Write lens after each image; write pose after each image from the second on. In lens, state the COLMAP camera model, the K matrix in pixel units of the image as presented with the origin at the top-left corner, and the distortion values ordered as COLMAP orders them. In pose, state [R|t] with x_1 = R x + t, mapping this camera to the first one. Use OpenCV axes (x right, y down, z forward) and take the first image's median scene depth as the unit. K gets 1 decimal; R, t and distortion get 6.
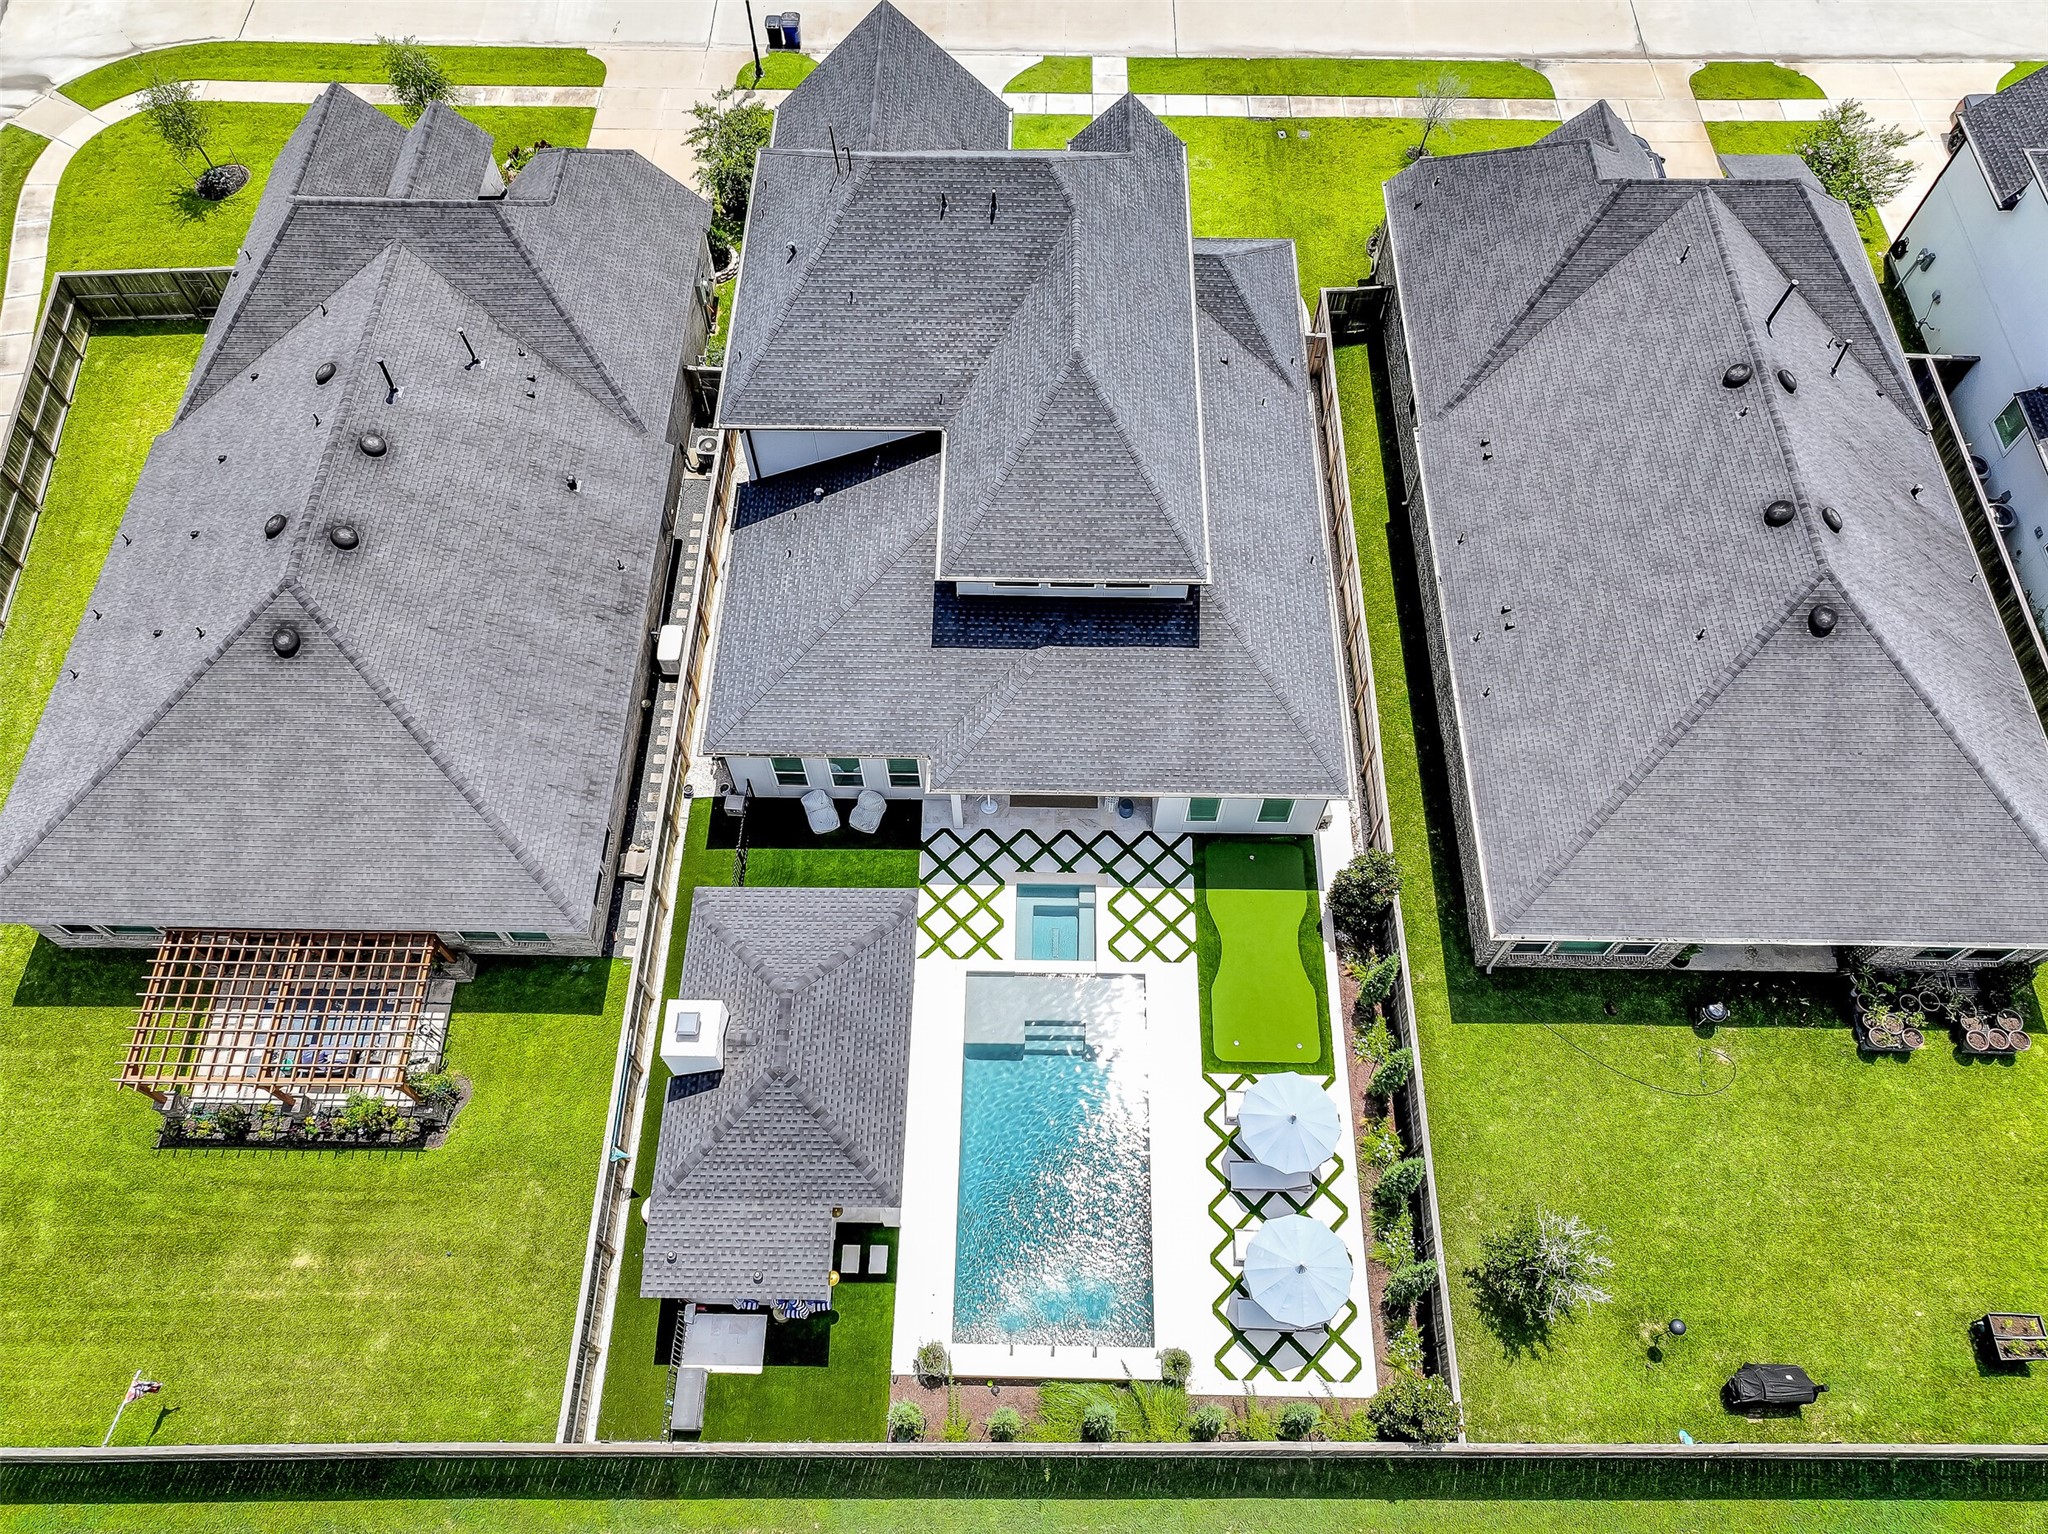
lens RADIAL K [[1435.2, 0, 1024.0], [0, 1435.2, 767.0], [0, 0, 1]] dist [0.004584, 0.002905]
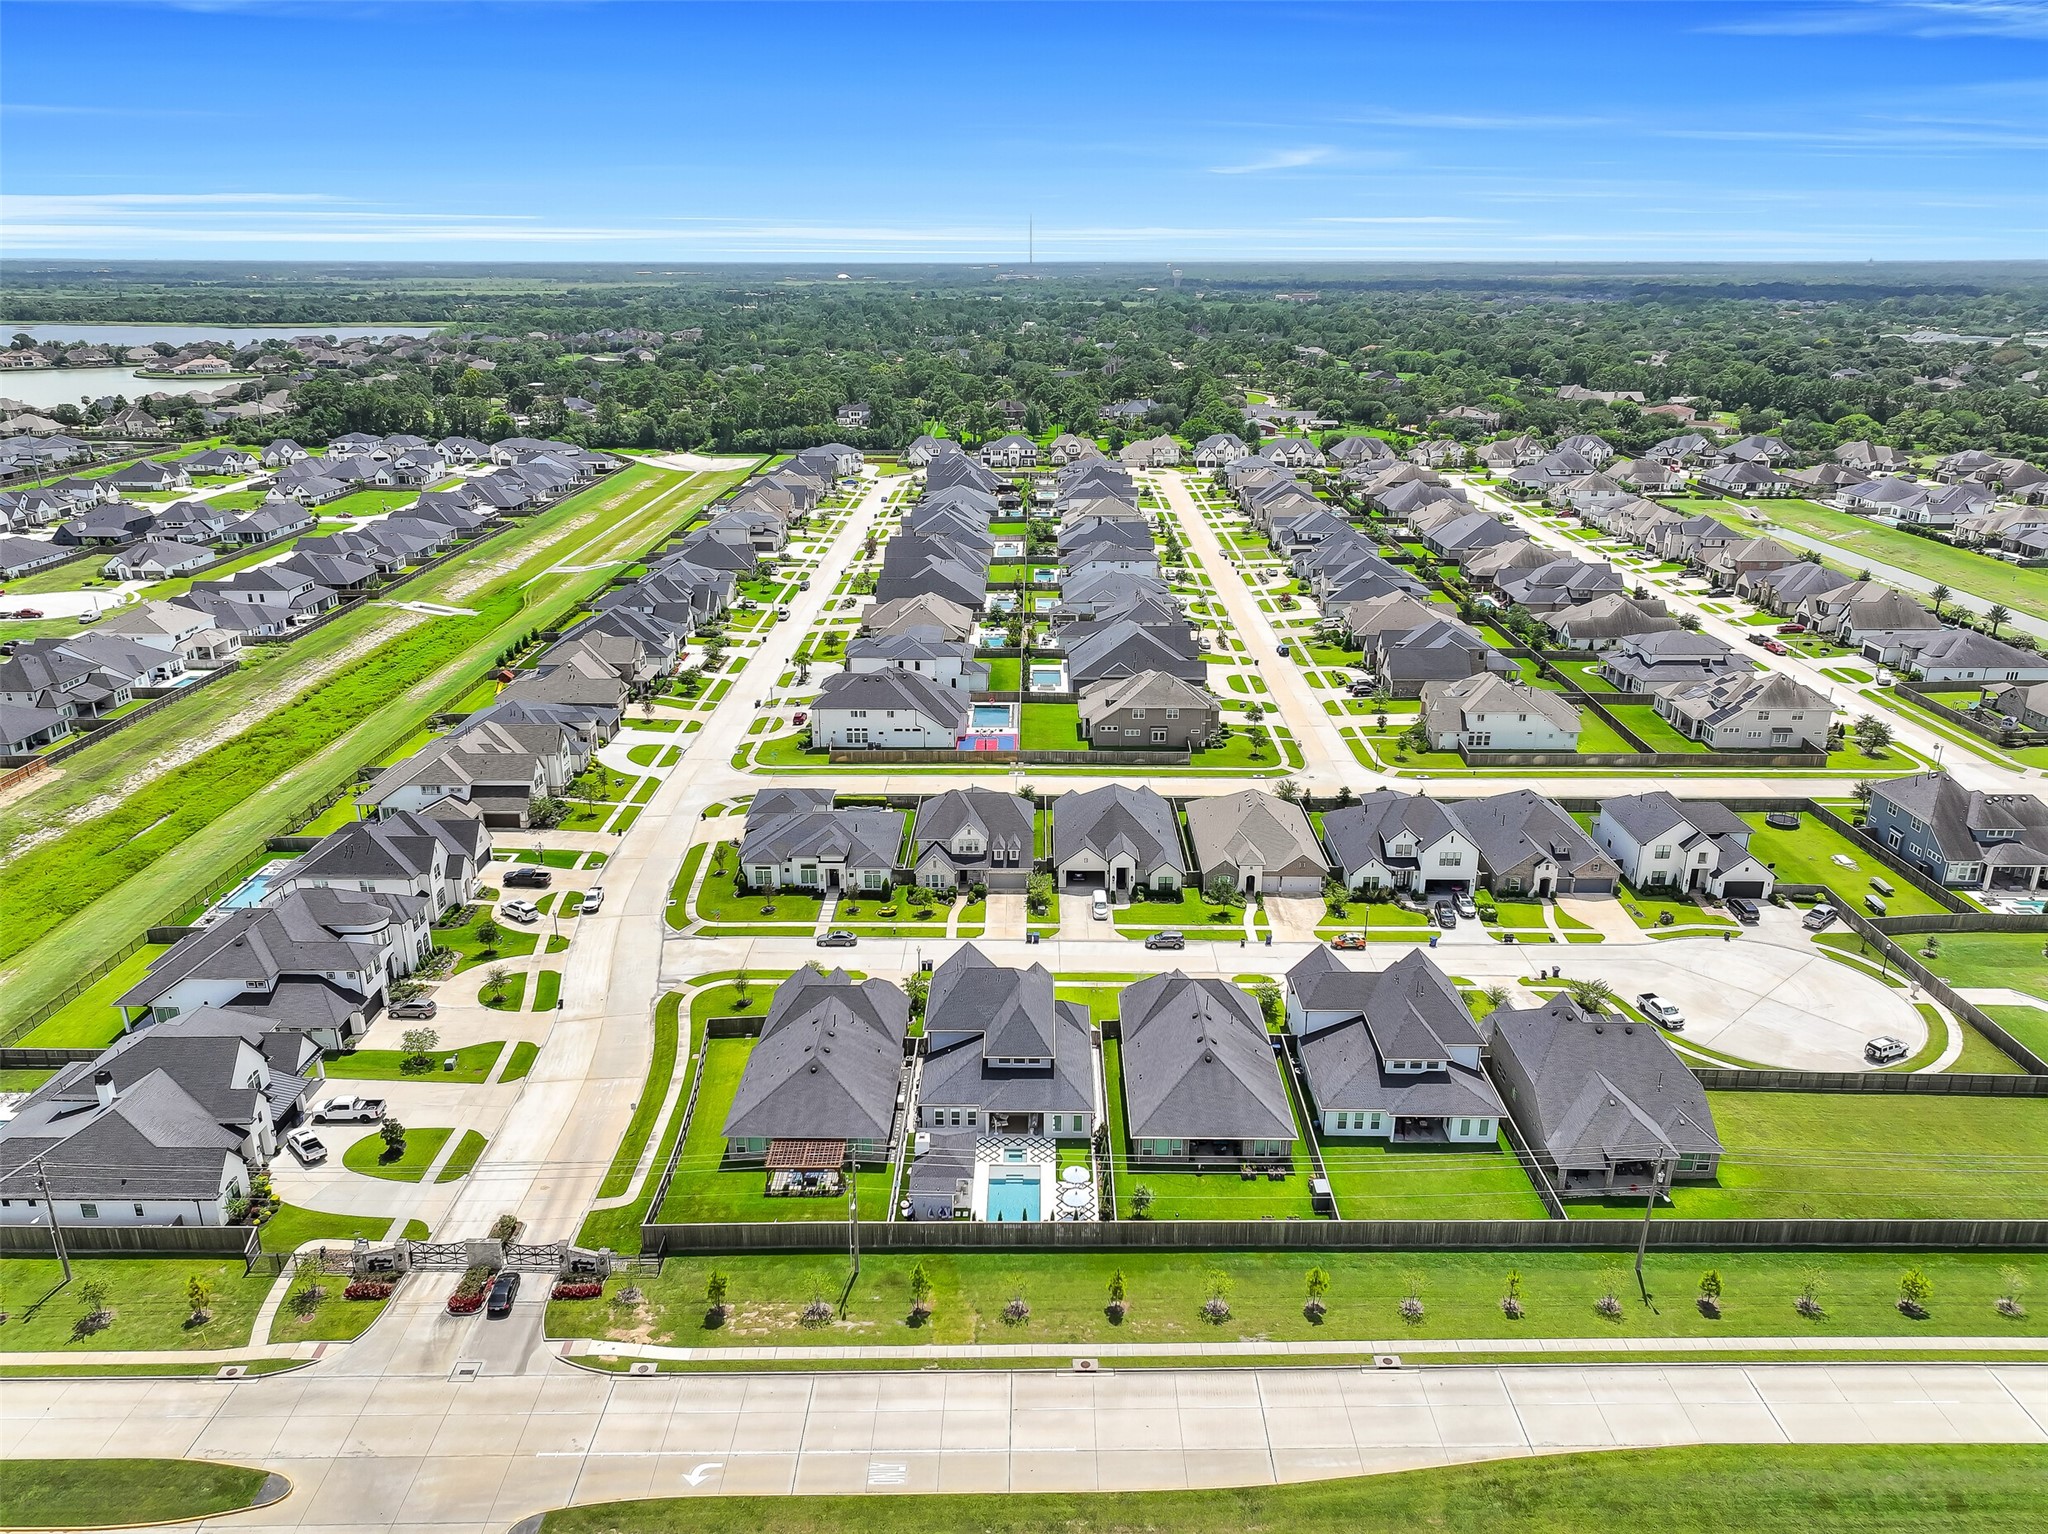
lens RADIAL K [[1435.2, 0, 1024.0], [0, 1435.2, 767.0], [0, 0, 1]] dist [0.004584, 0.002905]
pose [[0.999921, 0.000633, 0.012521, -0.000675], [0.007903, 0.743500, -0.668690, 1.773597], [-0.009732, 0.668736, 0.743436, -2.259740]]
